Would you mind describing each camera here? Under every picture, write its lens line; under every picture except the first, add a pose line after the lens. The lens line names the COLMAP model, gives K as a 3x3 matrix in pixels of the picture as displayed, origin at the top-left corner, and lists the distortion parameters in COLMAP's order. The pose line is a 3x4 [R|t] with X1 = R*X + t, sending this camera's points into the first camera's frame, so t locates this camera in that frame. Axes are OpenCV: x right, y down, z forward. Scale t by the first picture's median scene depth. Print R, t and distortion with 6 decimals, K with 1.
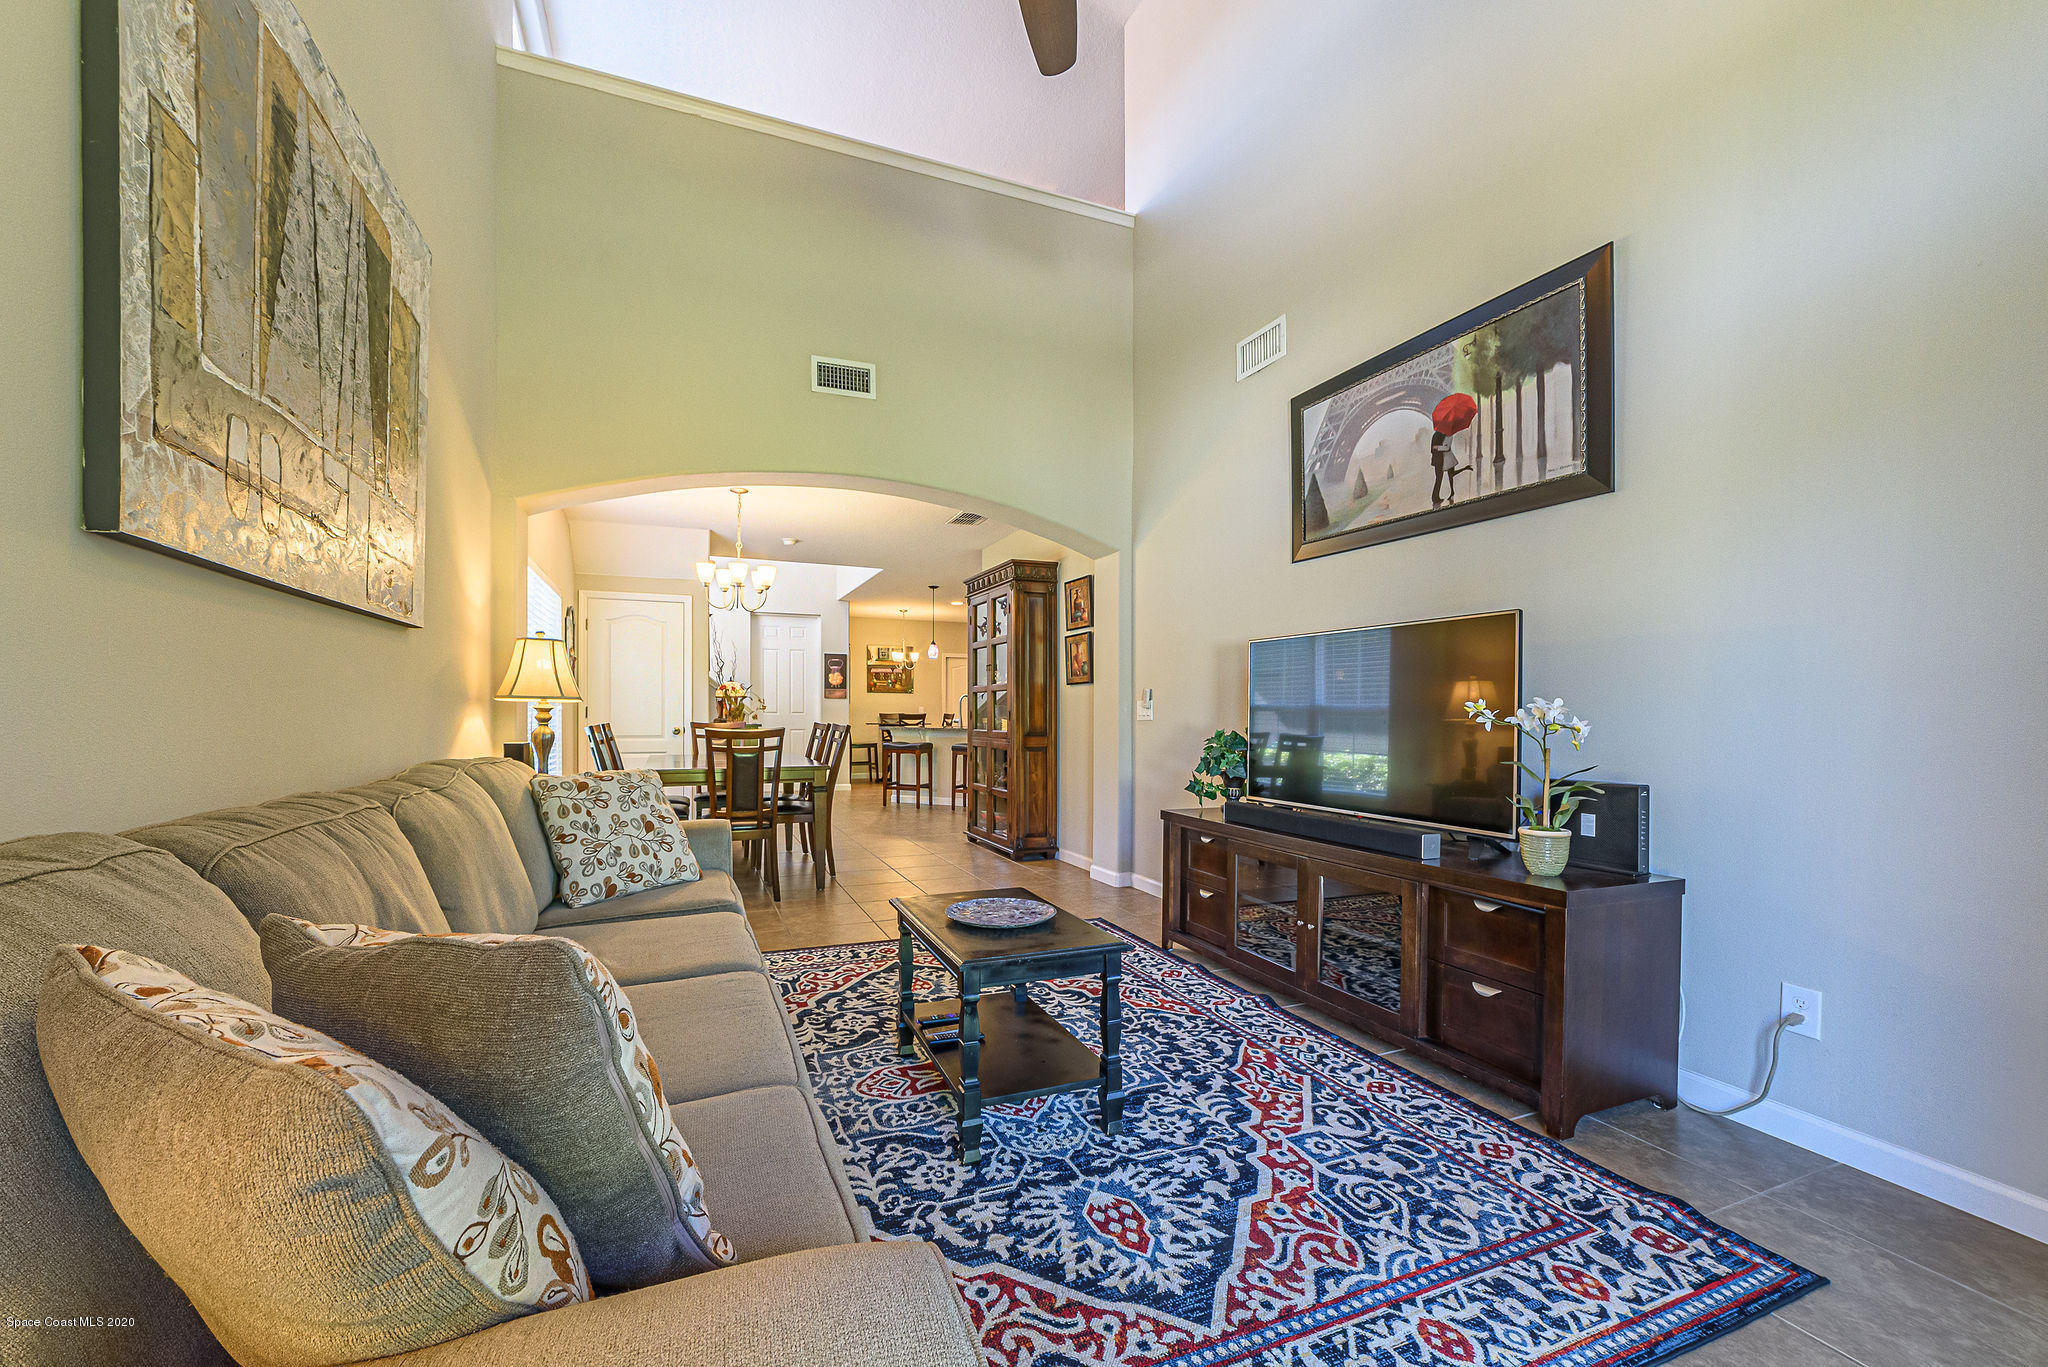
lens RADIAL K [[799.9, 0, 996.0], [0, 799.9, 709.0], [0, 0, 1]] dist [-0.025253, 0.009077]
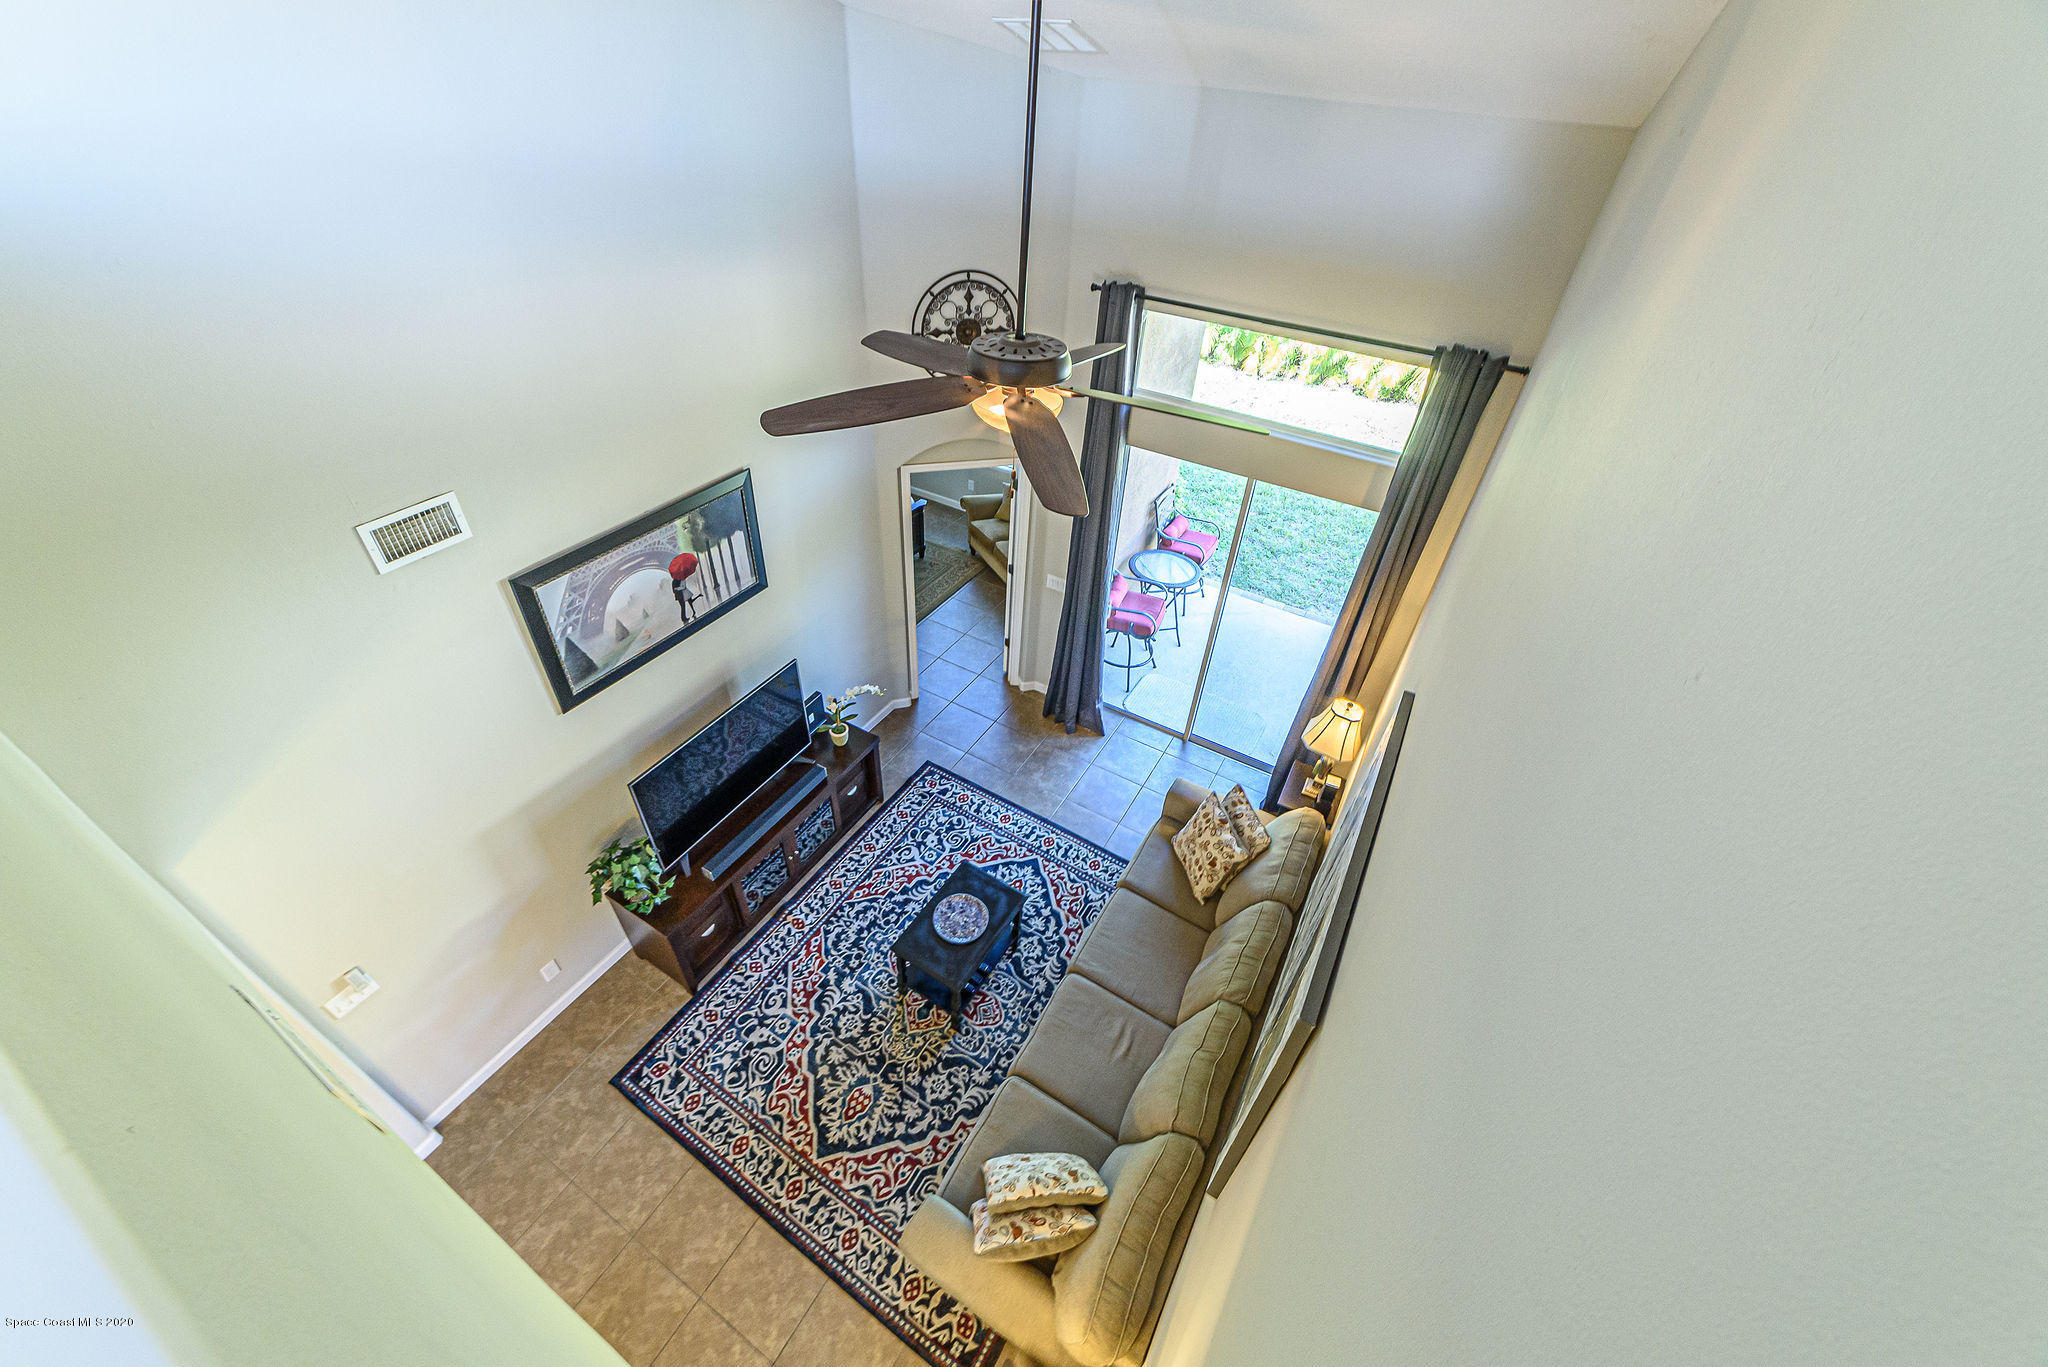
lens RADIAL K [[784.1, 0, 1018.5], [0, 784.1, 673.2], [0, 0, 1]] dist [-0.027618, 0.013438]
pose [[-0.610287, -0.526927, 0.591521, -0.754372], [-0.053919, 0.772599, 0.632601, -1.204566], [-0.790343, 0.354174, -0.499918, 1.365298]]
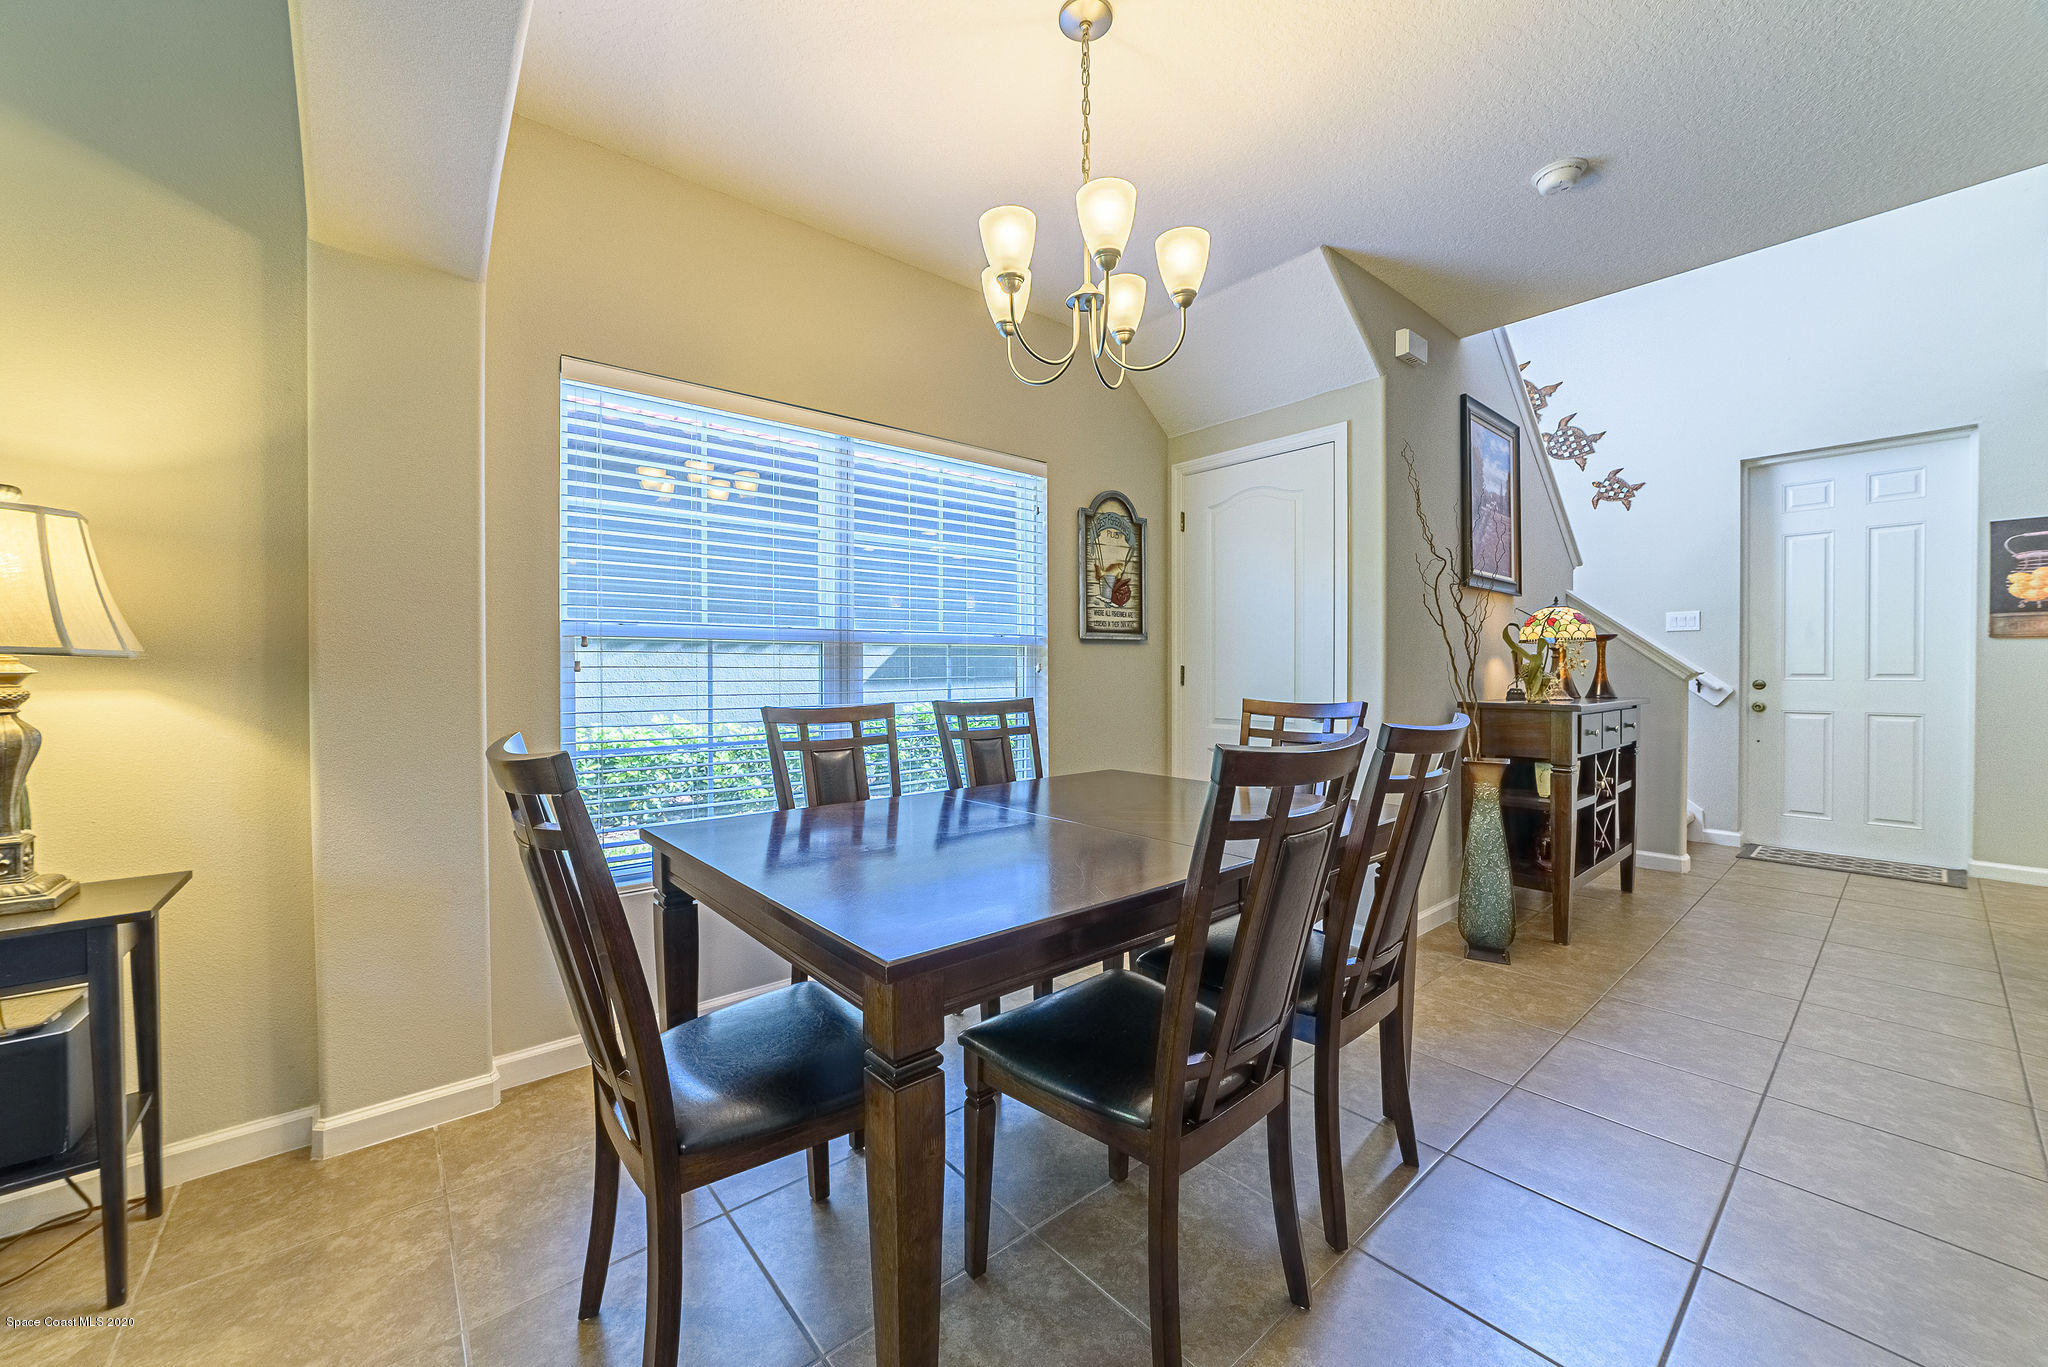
lens RADIAL K [[775.1, 0, 1017.1], [0, 775.1, 677.5], [0, 0, 1]] dist [-0.025434, 0.007674]
pose [[0.308919, 0.005350, -0.951073, -0.046165], [0.006205, 0.999952, 0.007640, 0.000849], [0.951068, -0.008262, 0.308871, 1.714815]]
